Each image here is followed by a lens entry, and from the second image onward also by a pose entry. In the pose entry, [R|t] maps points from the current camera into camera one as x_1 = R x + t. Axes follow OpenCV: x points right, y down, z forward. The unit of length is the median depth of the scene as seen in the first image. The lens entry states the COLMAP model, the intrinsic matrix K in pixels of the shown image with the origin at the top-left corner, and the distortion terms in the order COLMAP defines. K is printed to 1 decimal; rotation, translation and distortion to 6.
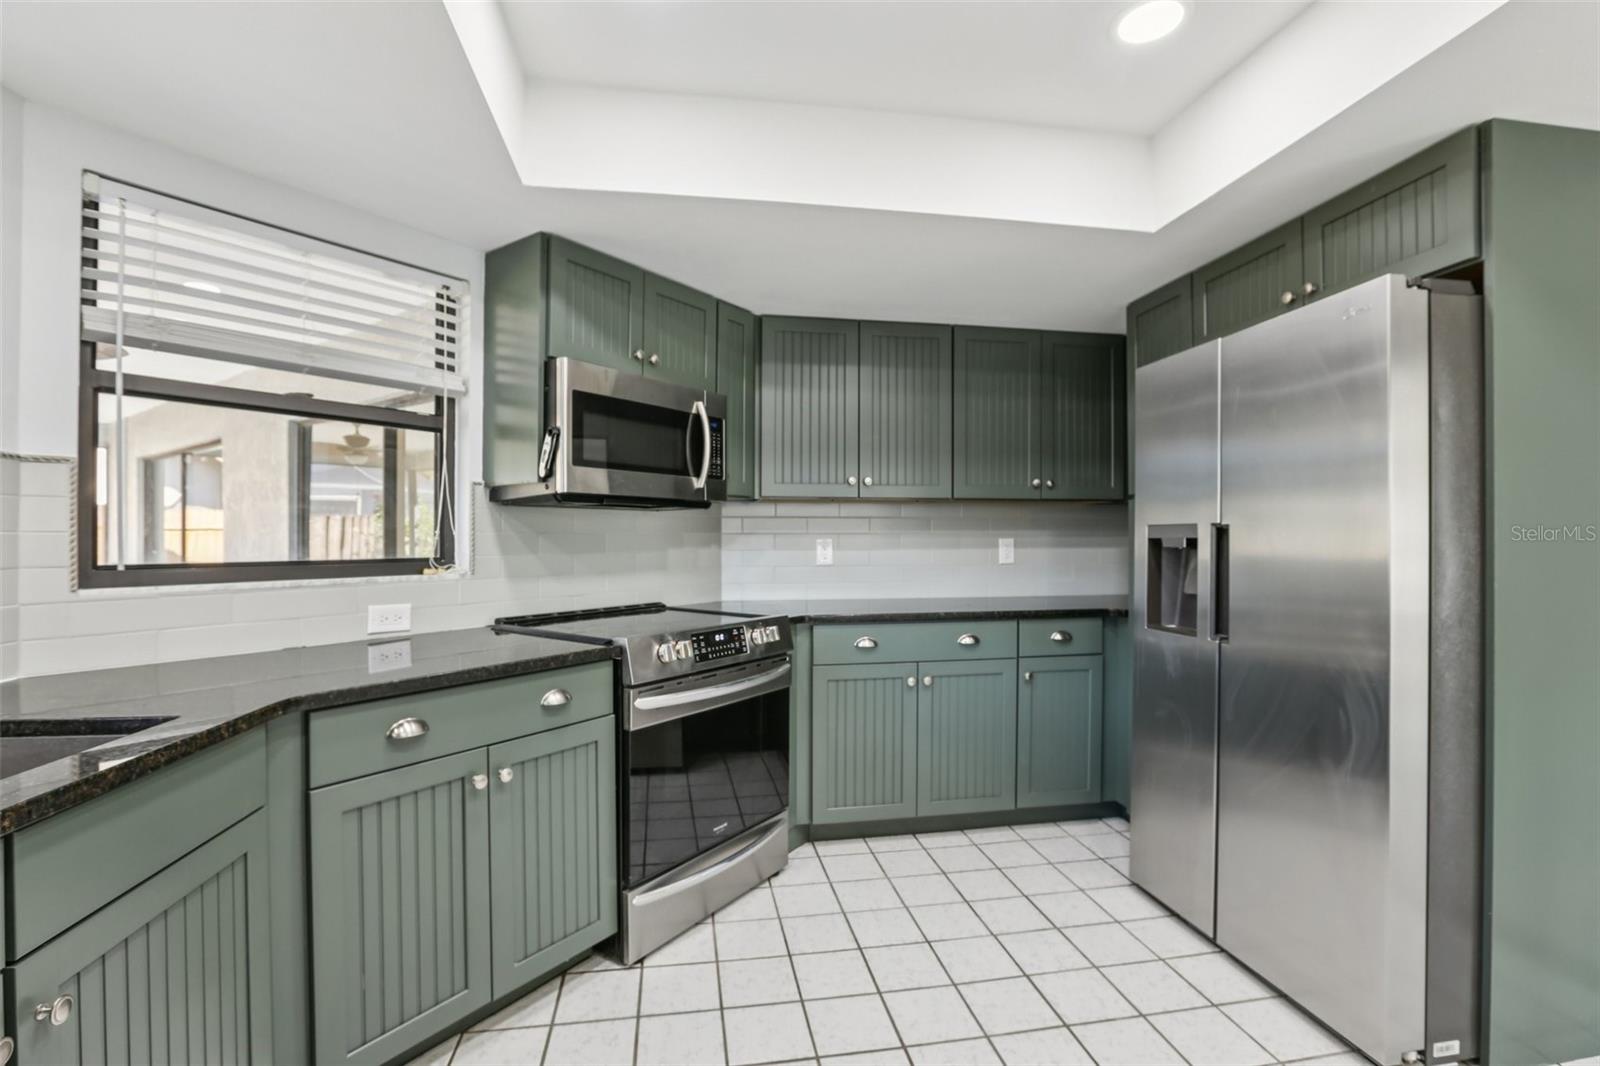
lens RADIAL K [[742.5, 0, 800.0], [0, 742.5, 533.0], [0, 0, 1]] dist [-0.031875, 0.000869]
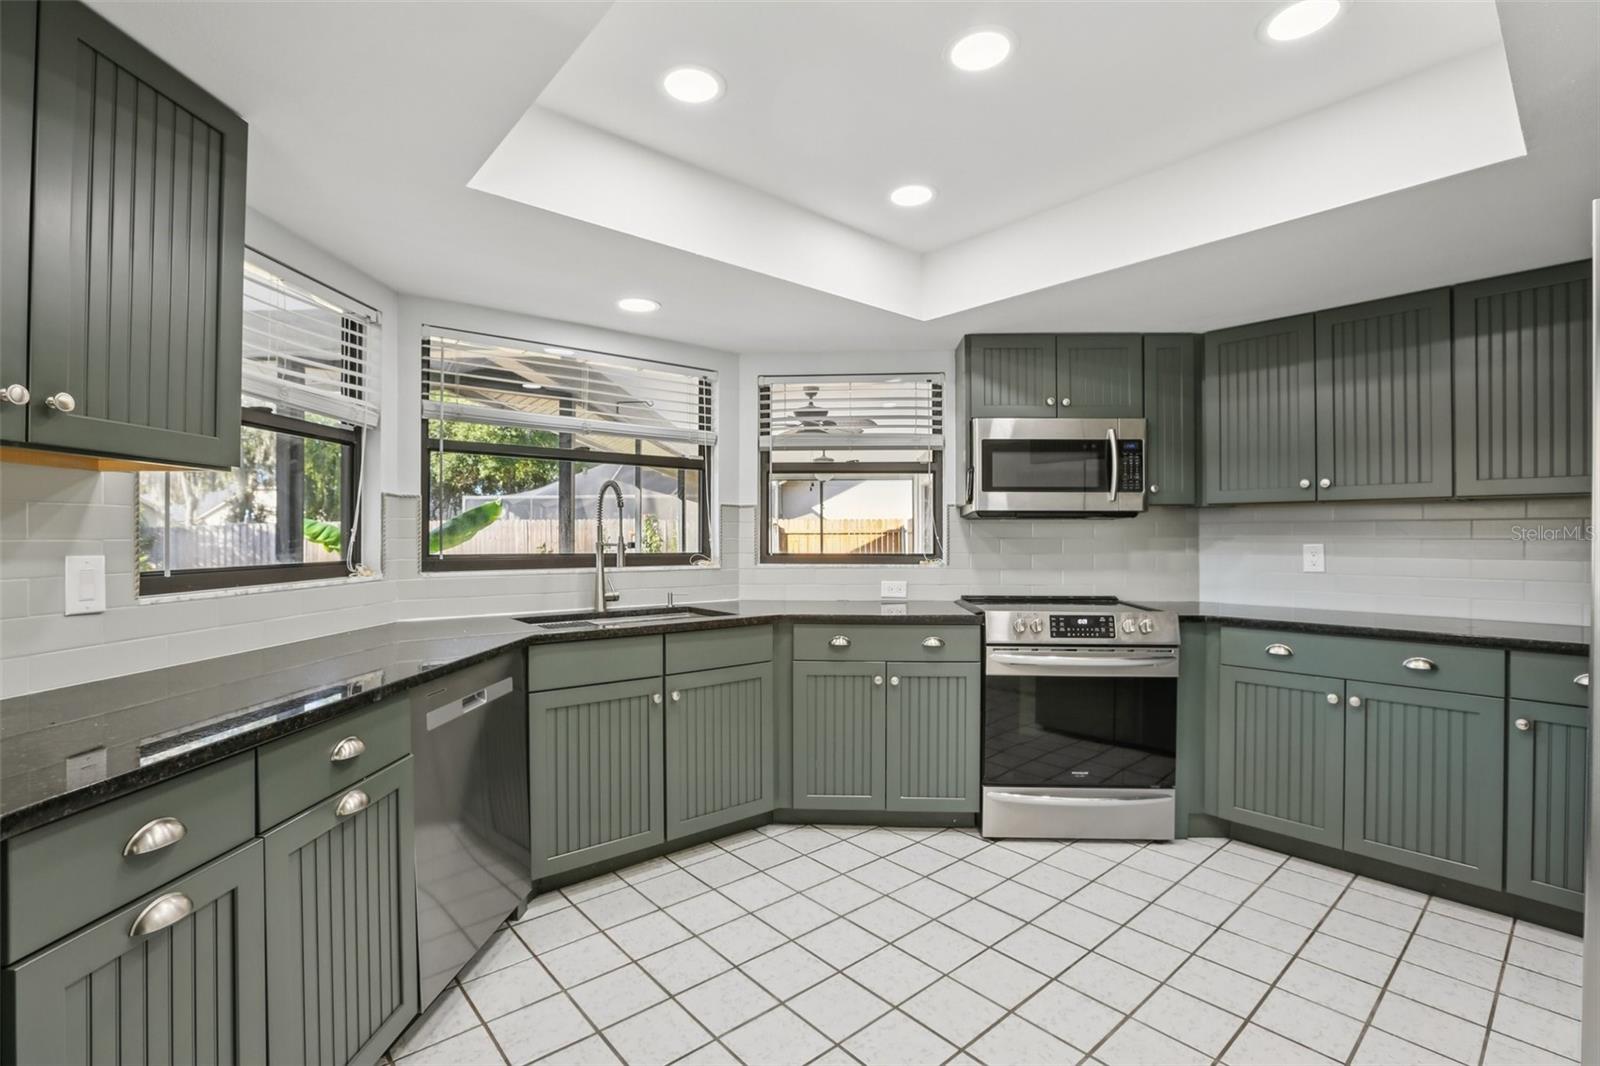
lens RADIAL K [[717.8, 0, 800.0], [0, 717.8, 533.0], [0, 0, 1]] dist [0.001835, 0.000653]
pose [[0.524685, -0.005418, -0.851279, 0.672860], [0.000397, 0.999981, -0.006120, -0.001838], [0.851296, 0.002873, 0.524677, -0.044826]]
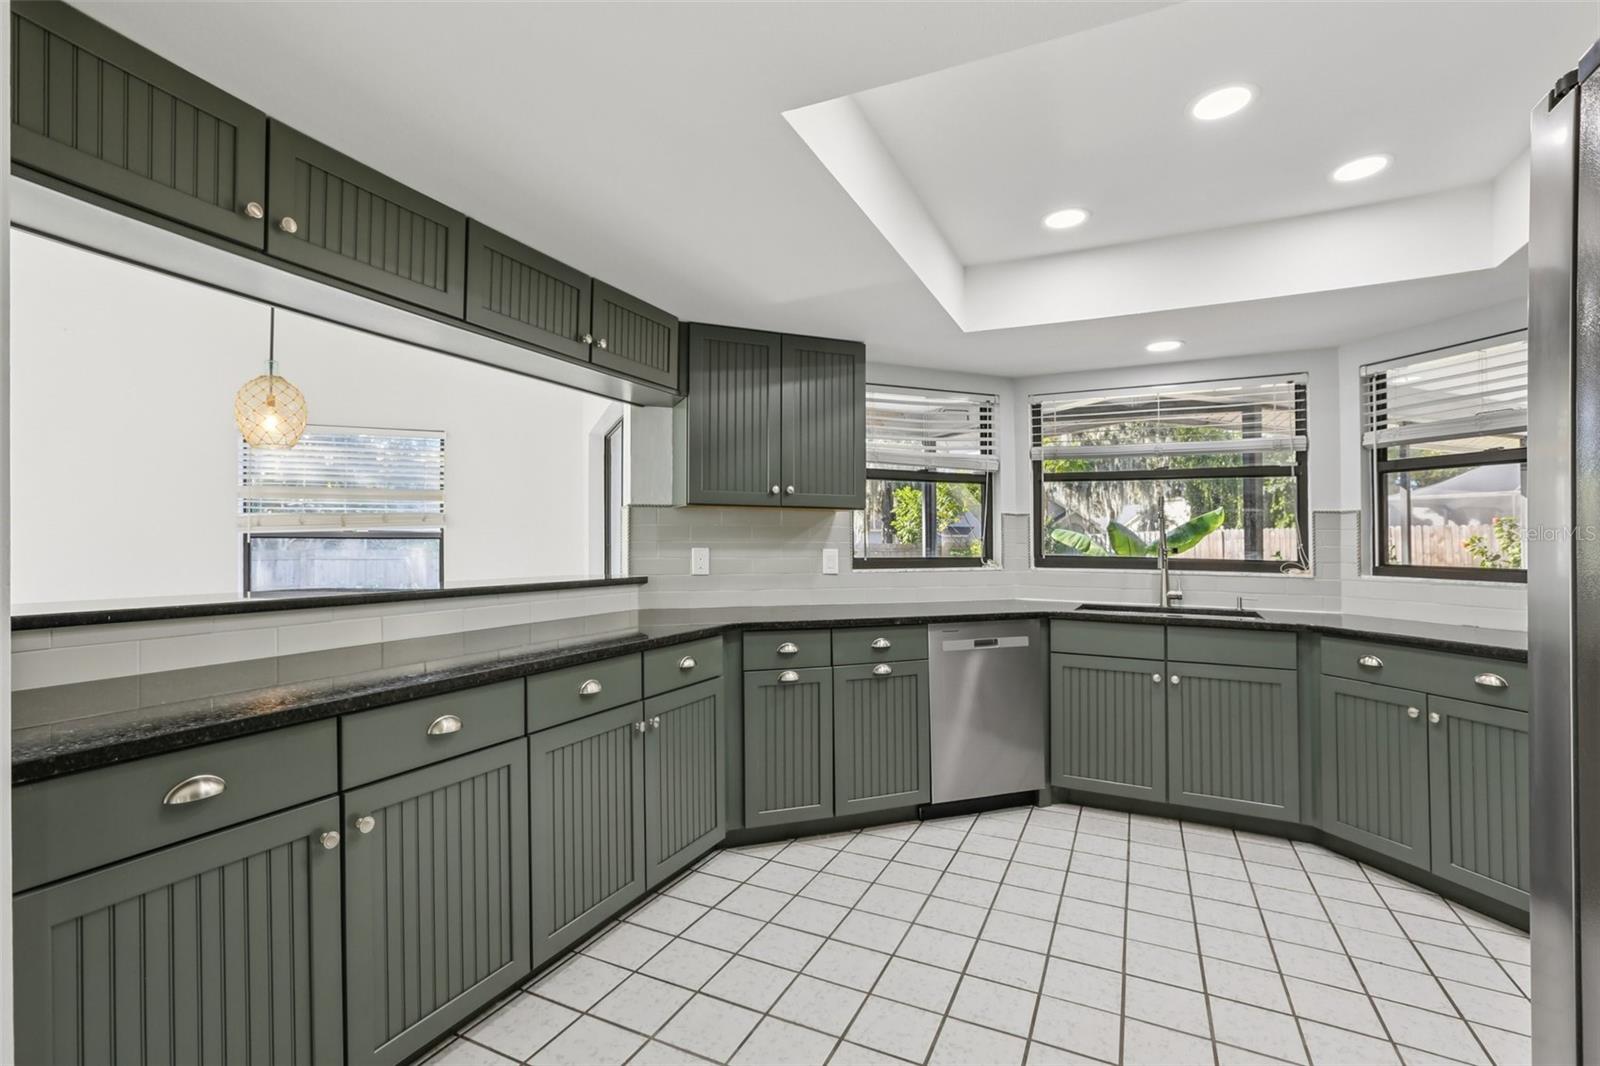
lens RADIAL K [[750.8, 0, 800.2], [0, 750.8, 562.6], [0, 0, 1]] dist [-0.000324, 0.000239]
pose [[-0.555900, 0.008945, -0.831201, 1.141710], [-0.013399, 0.999716, 0.019720, 0.017279], [0.831141, 0.022100, -0.555622, 0.601203]]
